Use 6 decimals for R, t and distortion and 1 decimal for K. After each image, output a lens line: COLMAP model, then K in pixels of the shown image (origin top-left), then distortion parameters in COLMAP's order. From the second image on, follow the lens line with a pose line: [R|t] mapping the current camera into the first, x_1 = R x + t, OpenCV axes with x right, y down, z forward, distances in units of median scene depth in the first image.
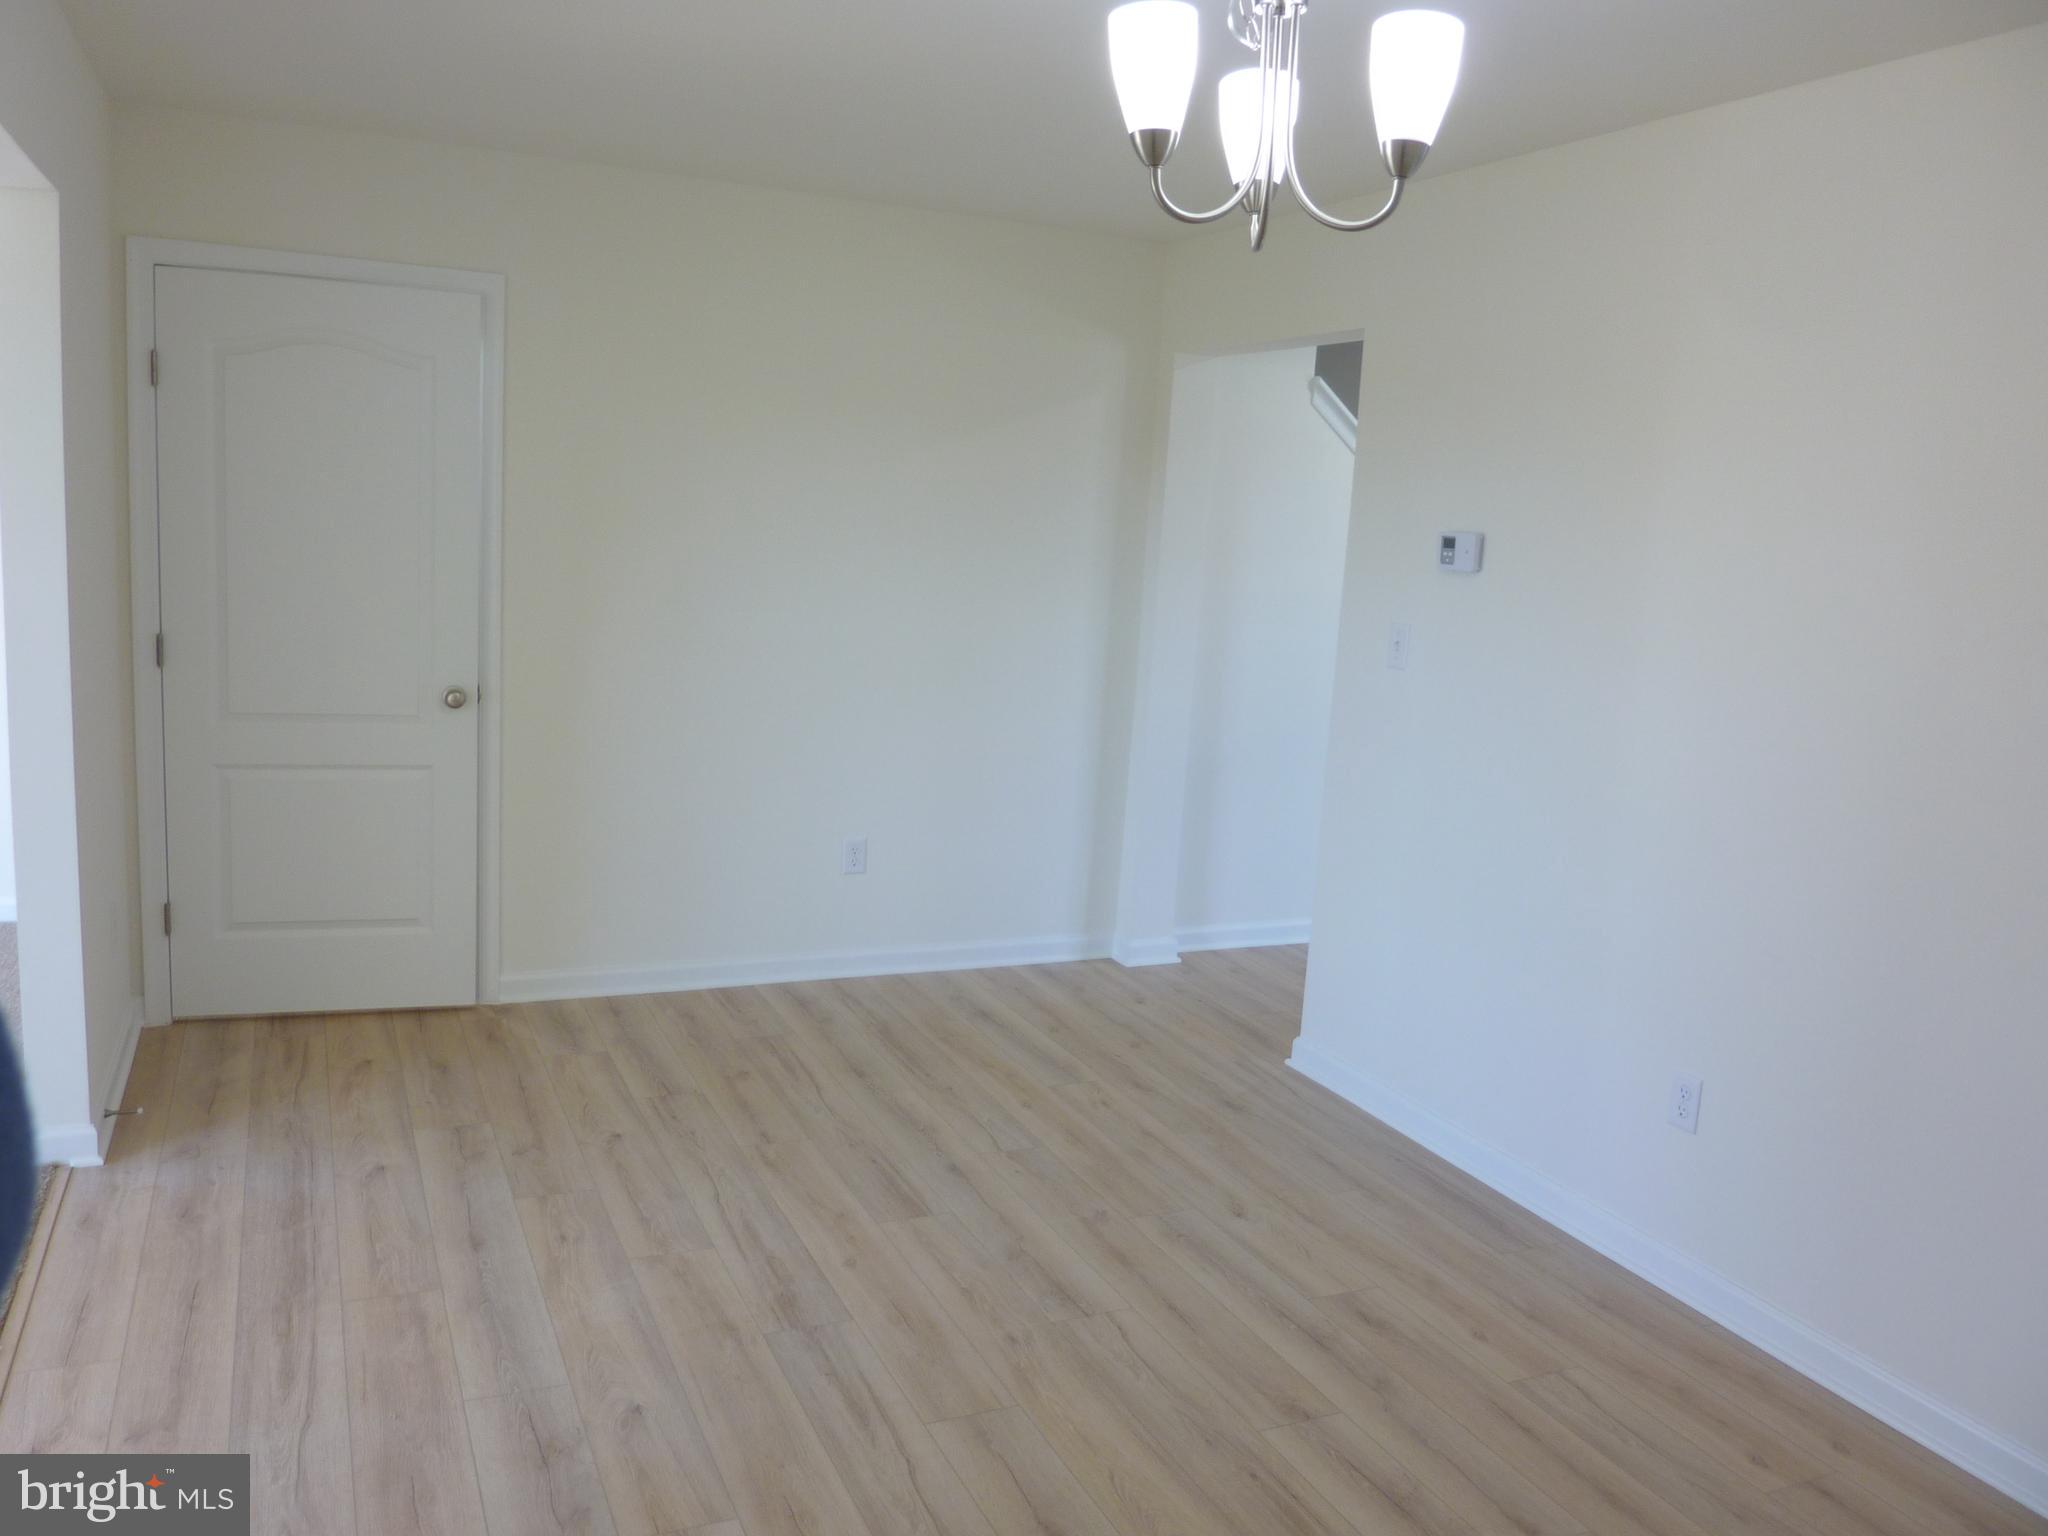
lens RADIAL K [[1547.9, 0, 1009.6], [0, 1547.9, 757.4], [0, 0, 1]] dist [-0.011663, -0.000774]
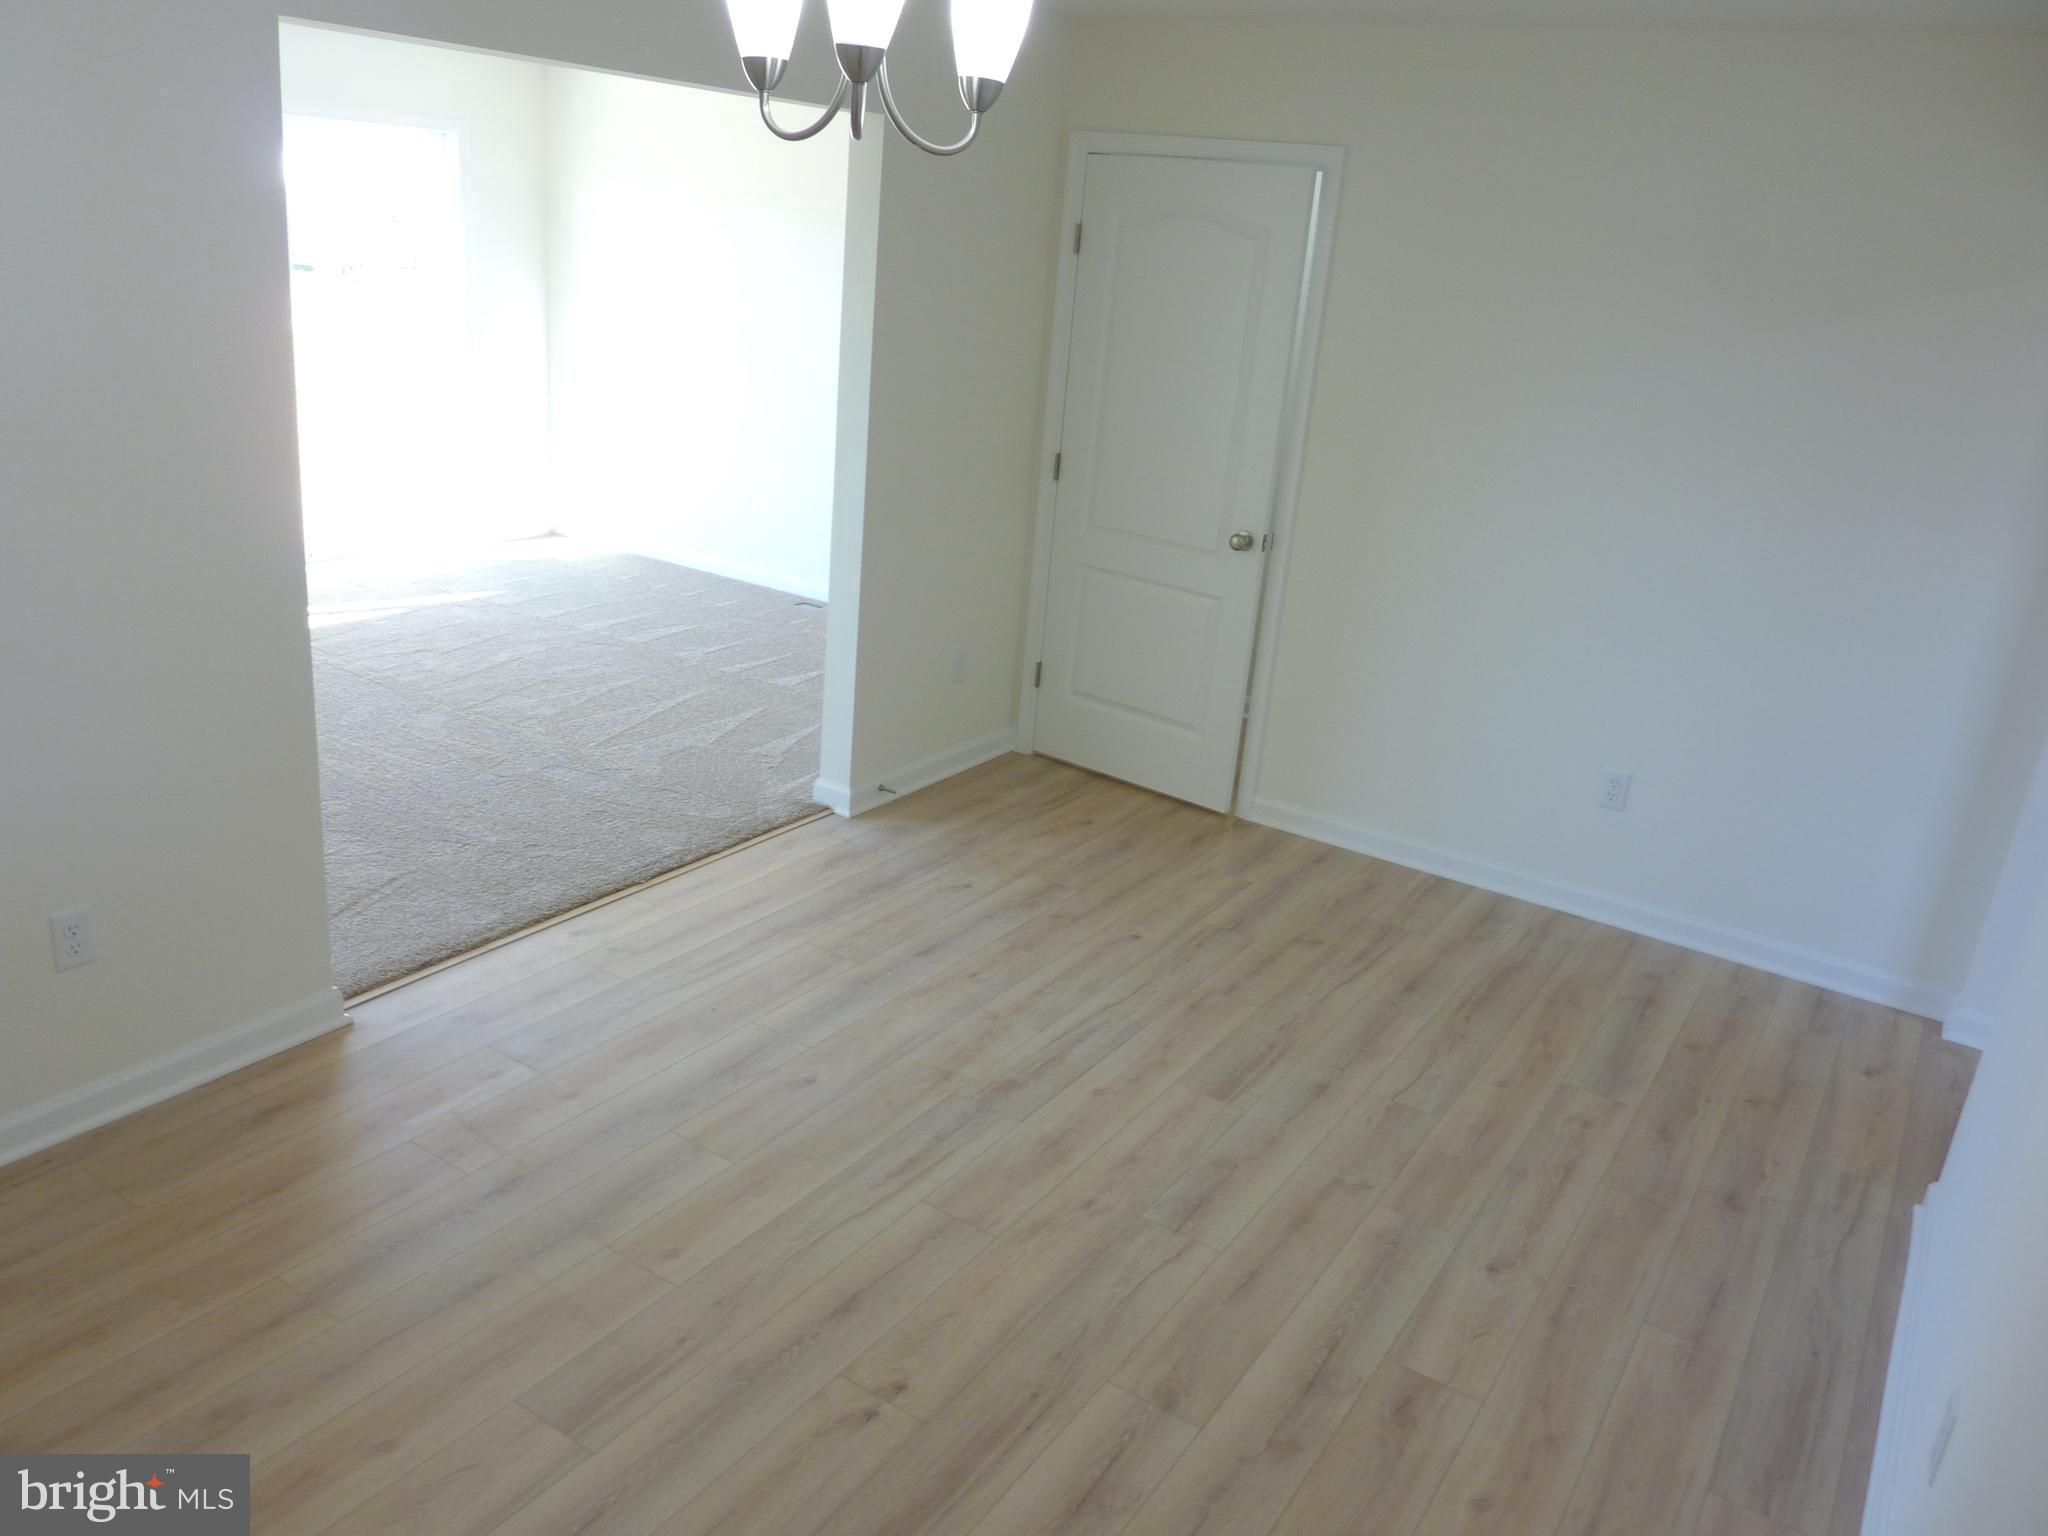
lens RADIAL K [[1547.9, 0, 1008.9], [0, 1547.9, 782.0], [0, 0, 1]] dist [-0.011663, -0.000774]
pose [[0.537043, 0.272456, -0.798344, 0.539881], [-0.182535, 0.961515, 0.205351, -0.076578], [0.823569, 0.035444, 0.566108, 0.259590]]
